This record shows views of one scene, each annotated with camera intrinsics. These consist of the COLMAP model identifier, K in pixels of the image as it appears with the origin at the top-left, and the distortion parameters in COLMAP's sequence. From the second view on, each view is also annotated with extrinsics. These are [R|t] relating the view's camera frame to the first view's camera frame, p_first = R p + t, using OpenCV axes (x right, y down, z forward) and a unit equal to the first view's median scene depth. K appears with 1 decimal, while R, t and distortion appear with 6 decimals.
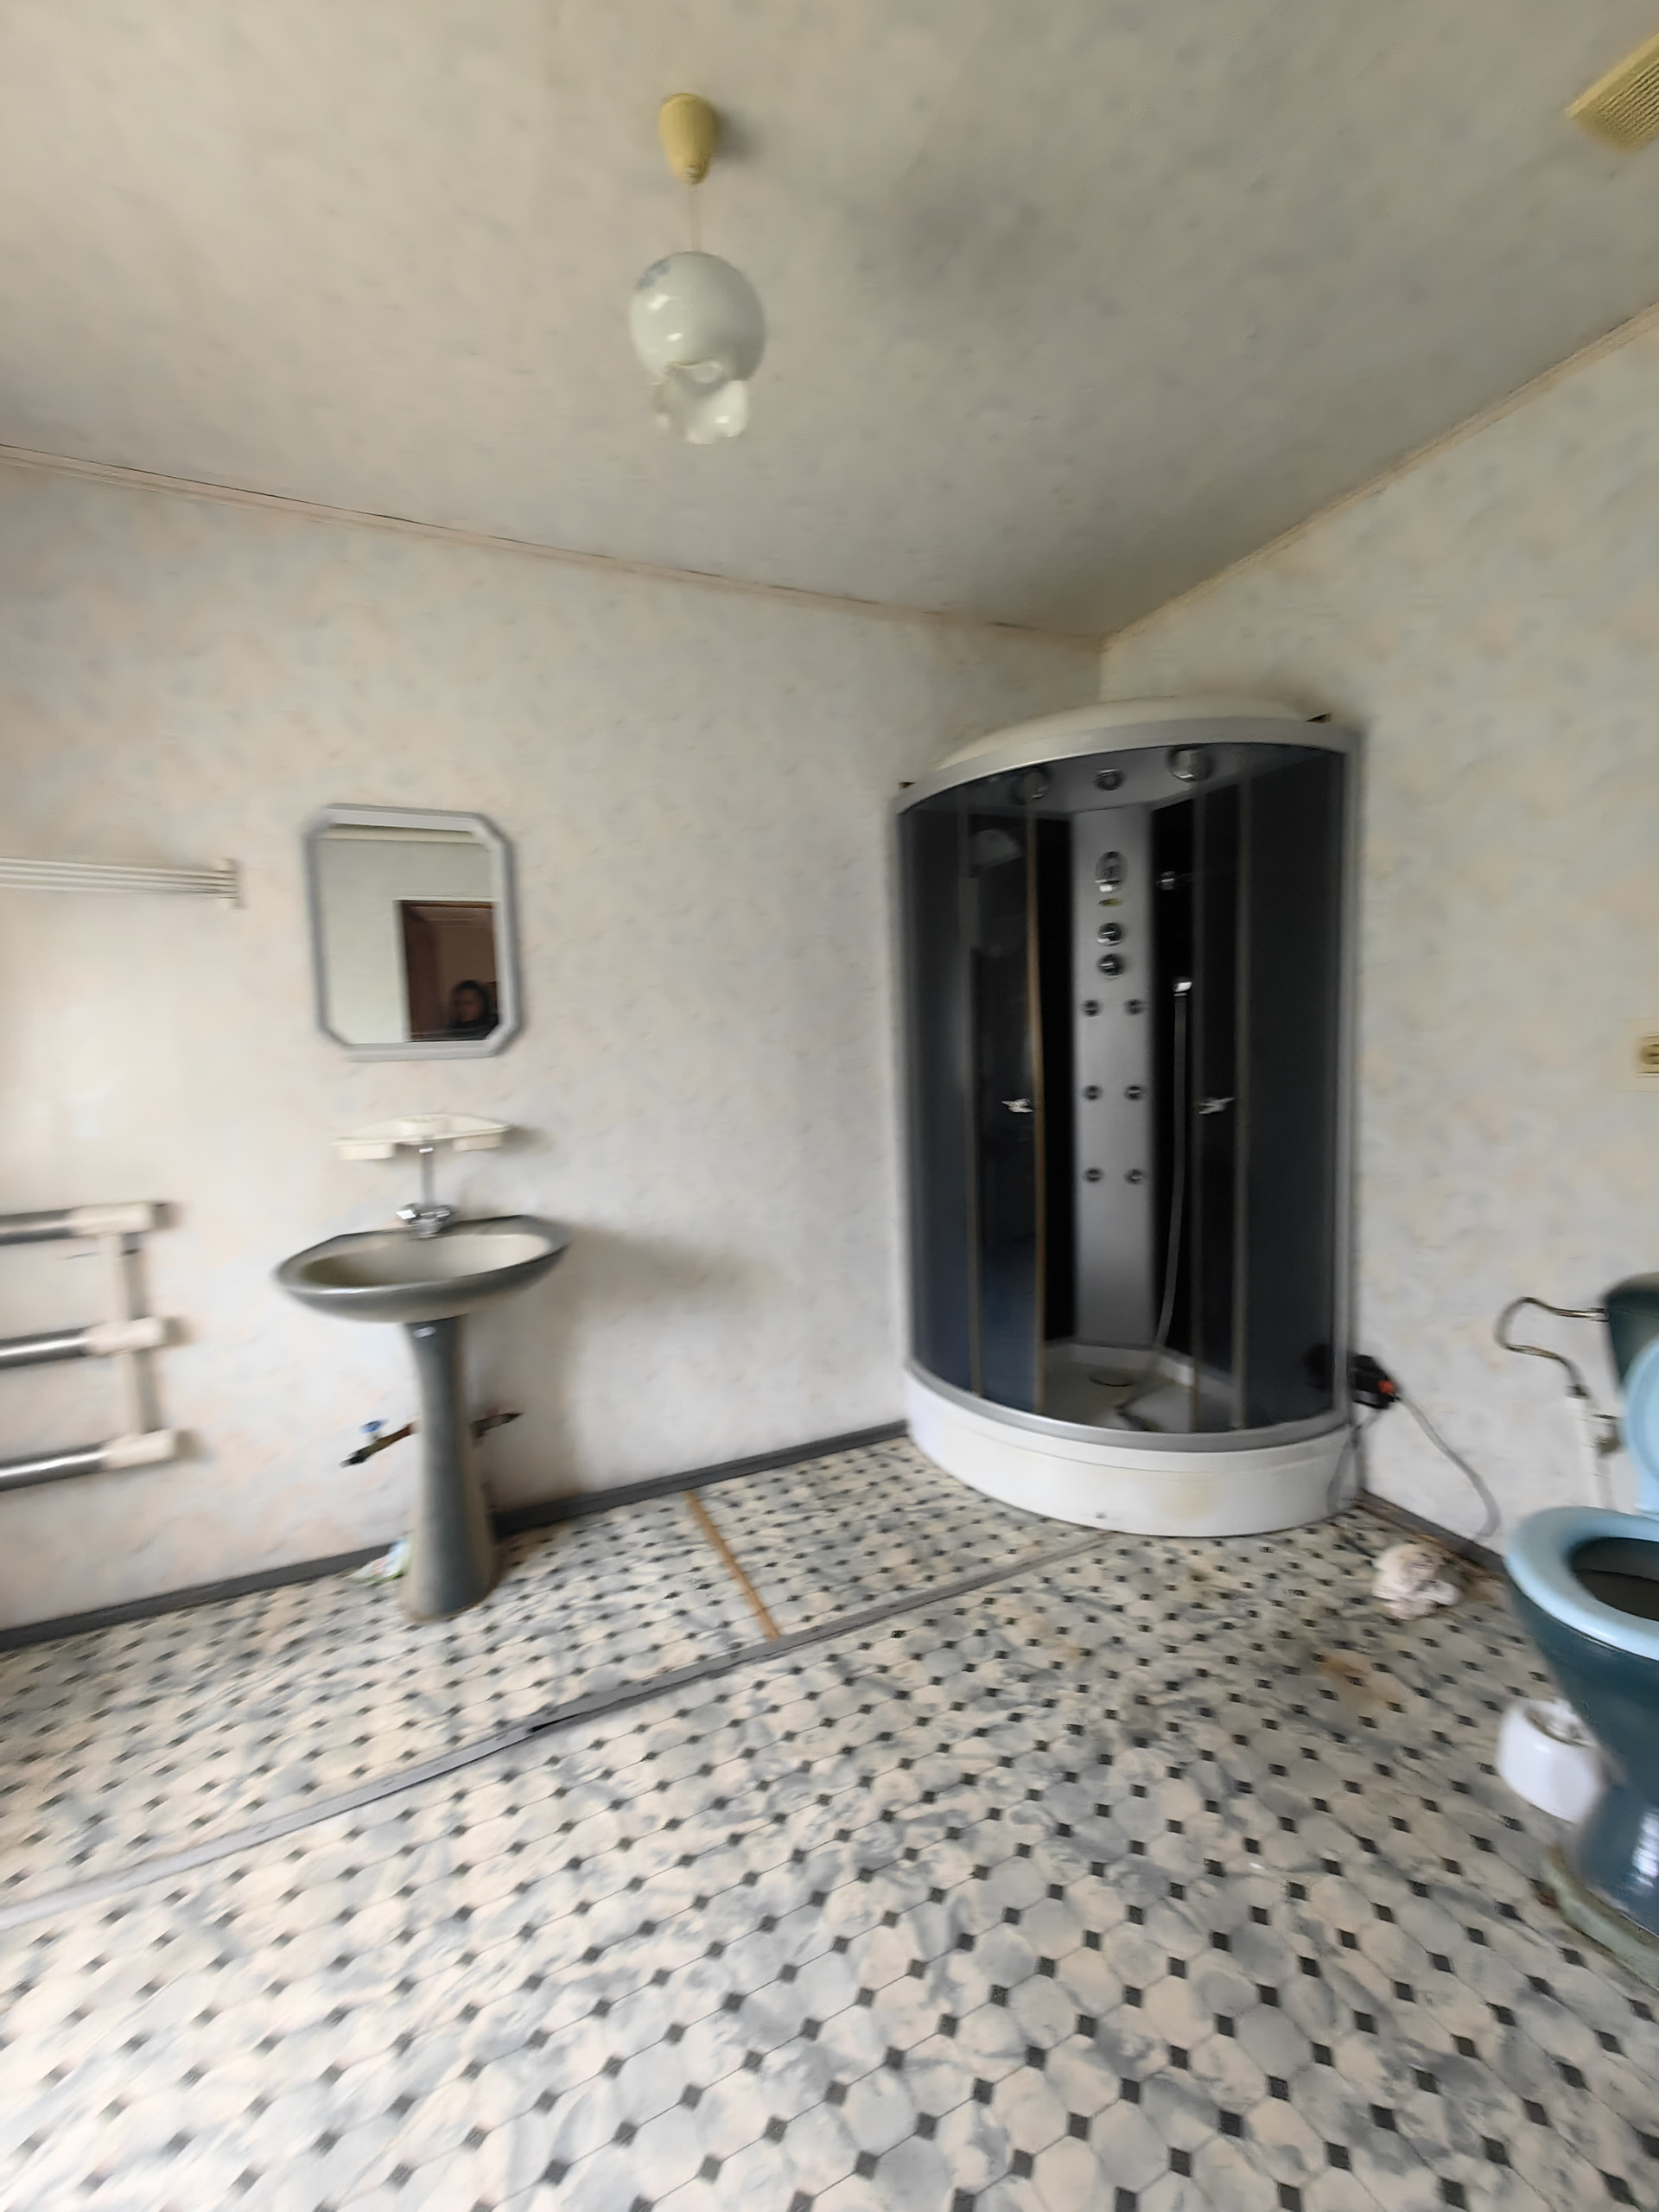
lens RADIAL K [[890.3, 0, 845.2], [0, 890.3, 1100.3], [0, 0, 1]] dist [0.002002, -0.003259]
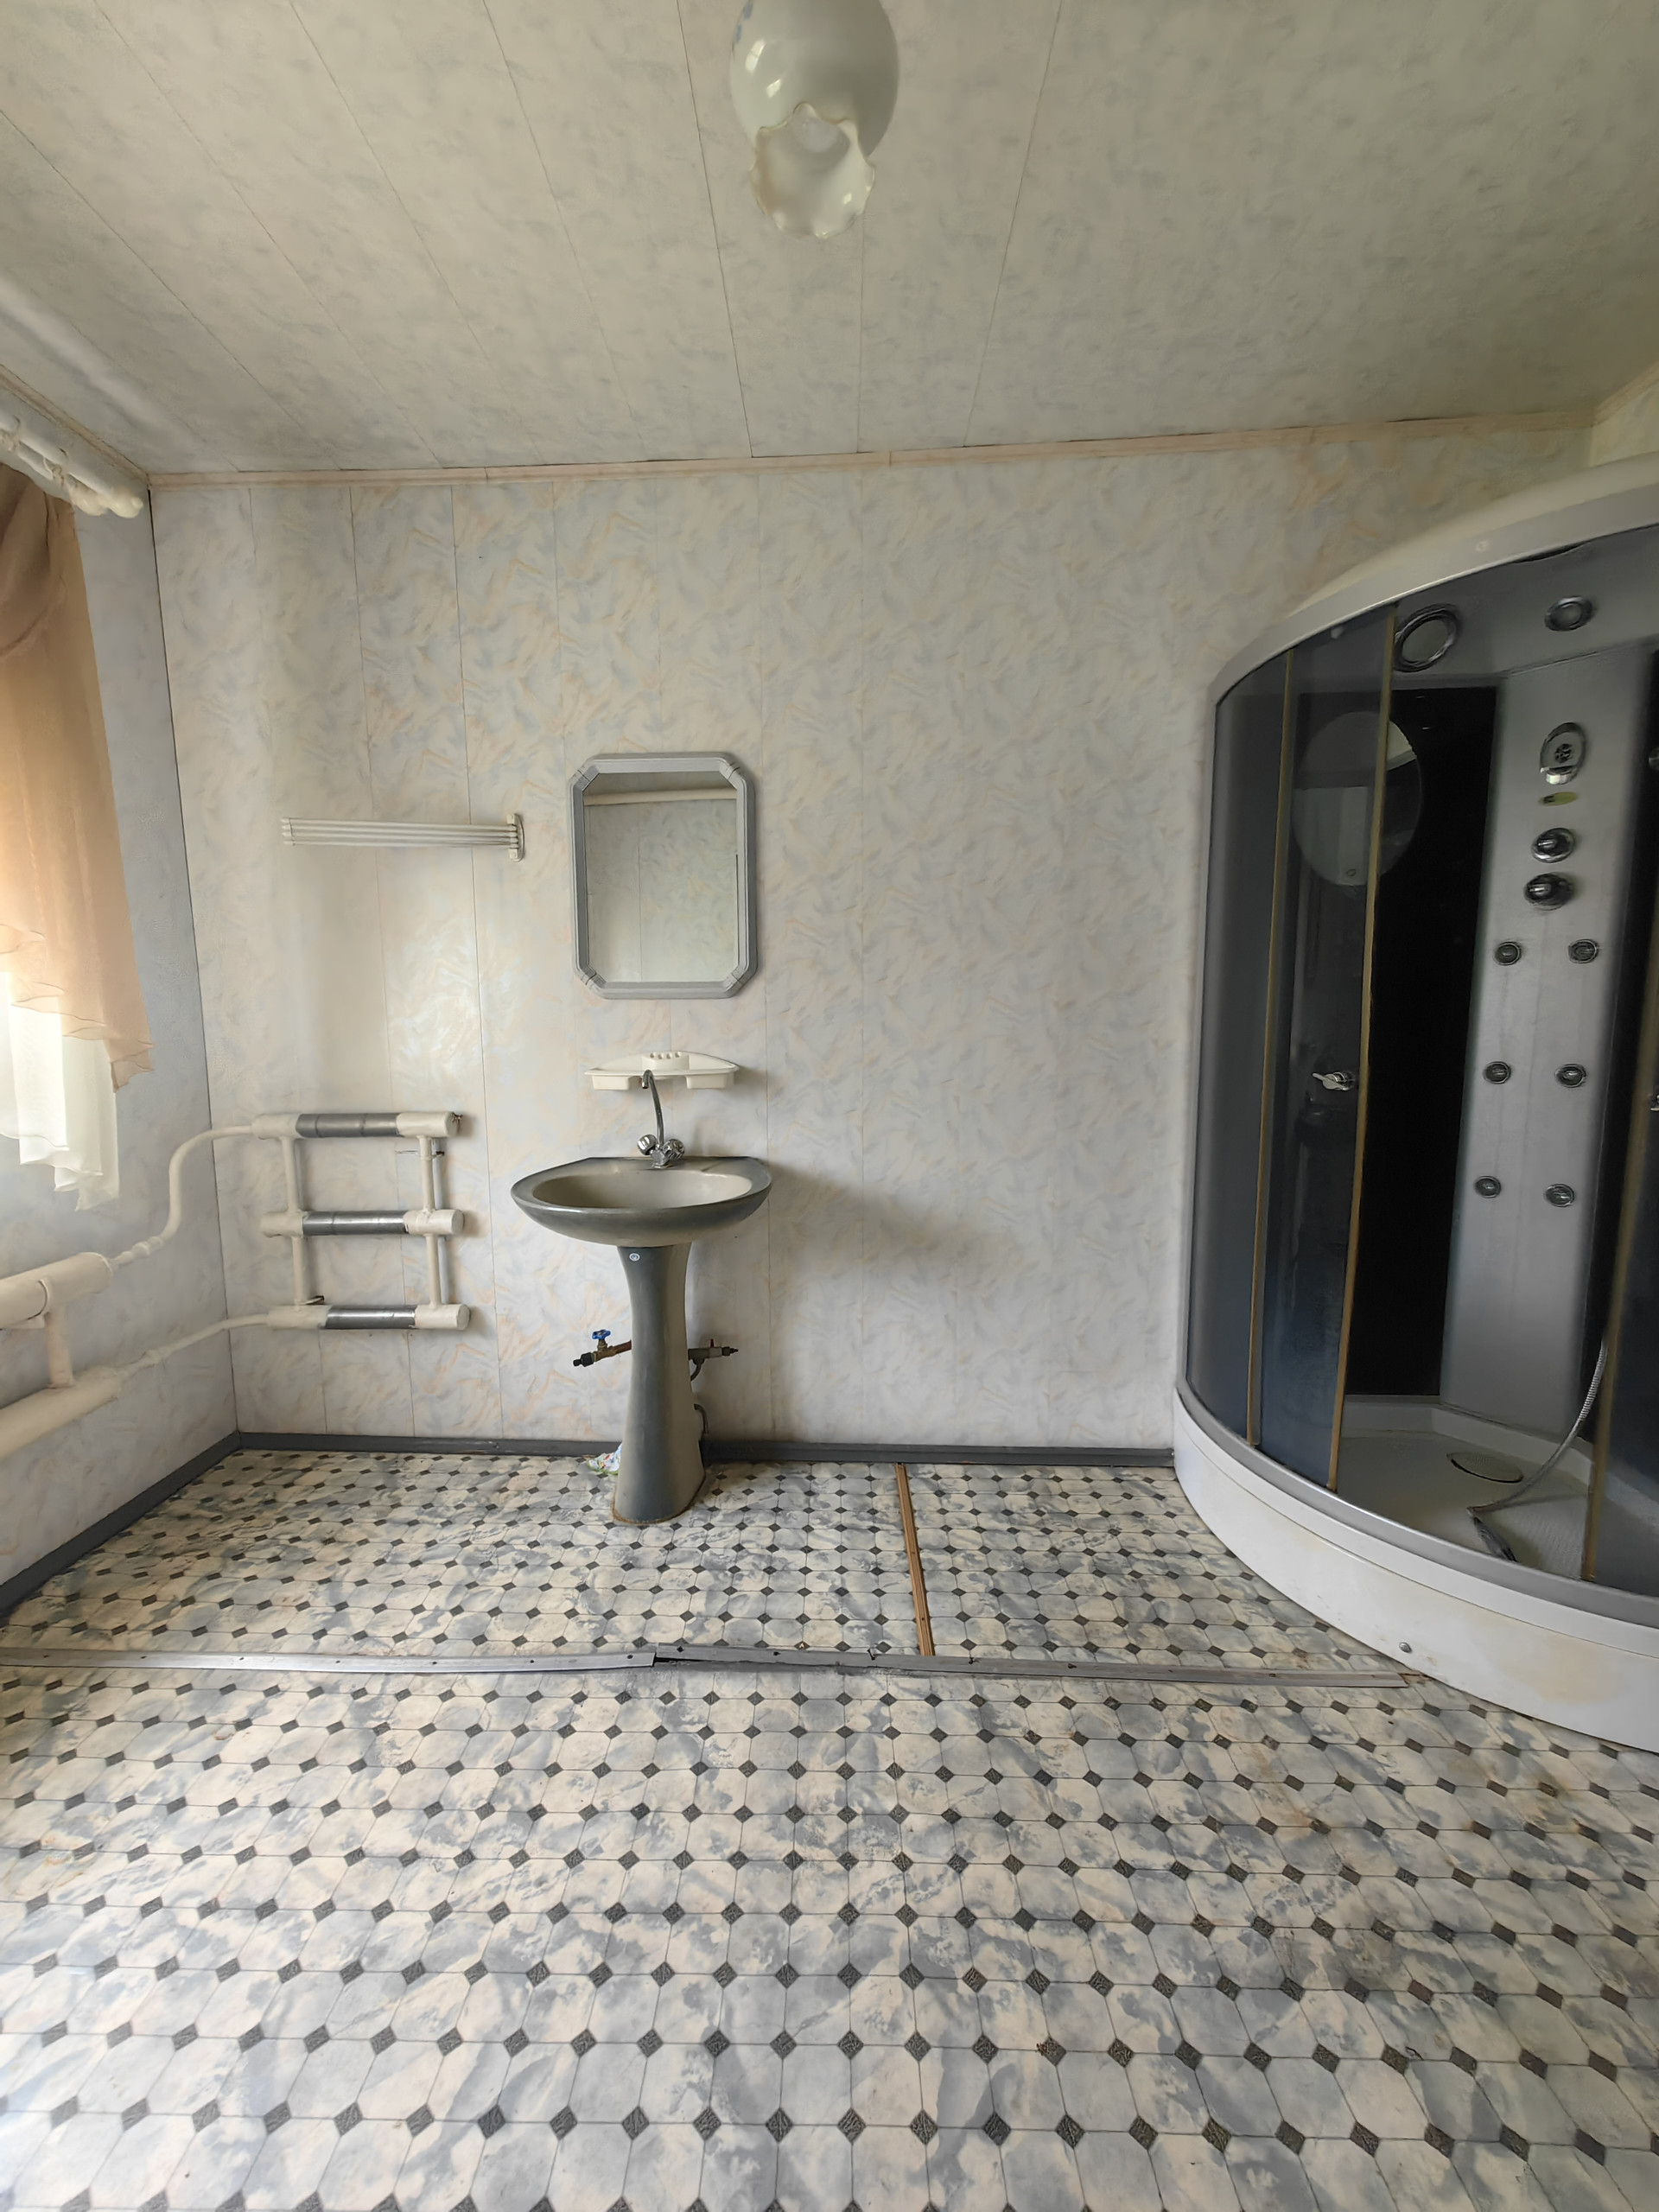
lens RADIAL K [[882.7, 0, 845.5], [0, 882.7, 1107.1], [0, 0, 1]] dist [0.008346, -0.002424]
pose [[0.886619, 0.078183, -0.455845, 0.218696], [-0.053486, 0.996328, 0.066852, -0.000183], [0.459398, -0.034891, 0.887545, 0.195772]]
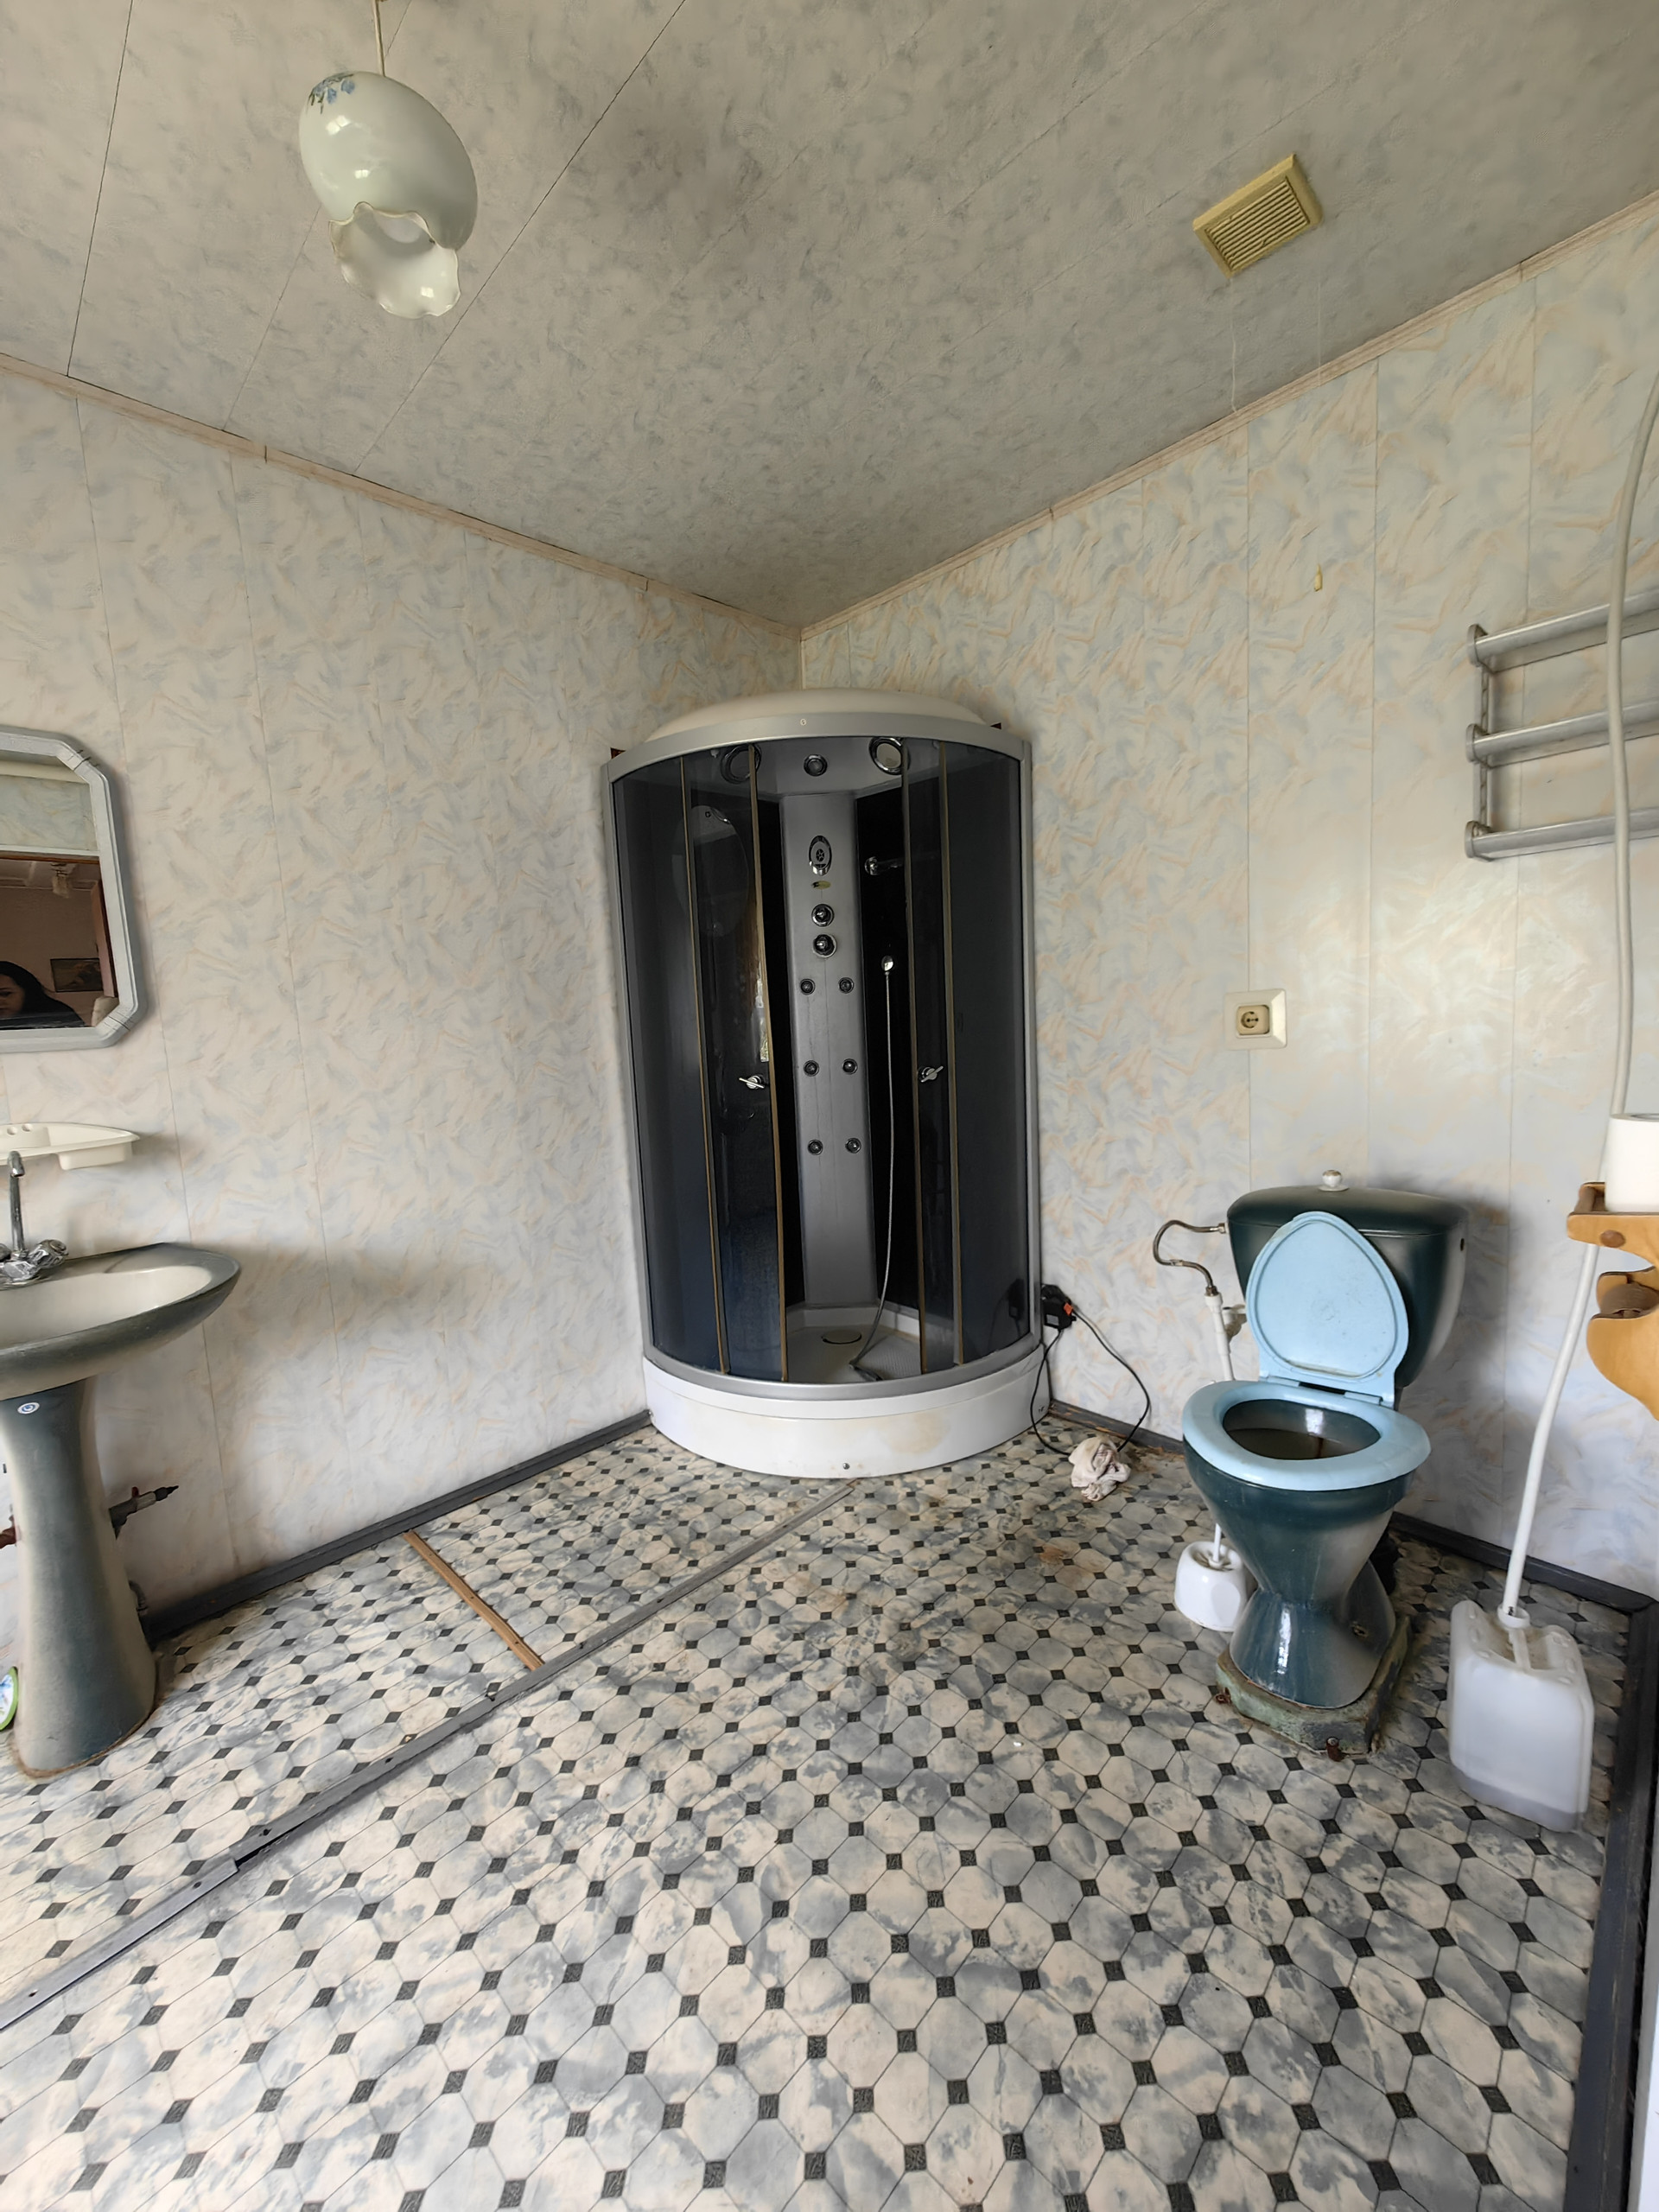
lens RADIAL K [[876.3, 0, 860.4], [0, 876.3, 1100.9], [0, 0, 1]] dist [0.005375, -0.002261]
pose [[0.929998, -0.049687, 0.364192, -0.069877], [0.041610, 0.998684, 0.029995, 0.002773], [-0.365203, -0.012742, 0.930841, 0.035967]]
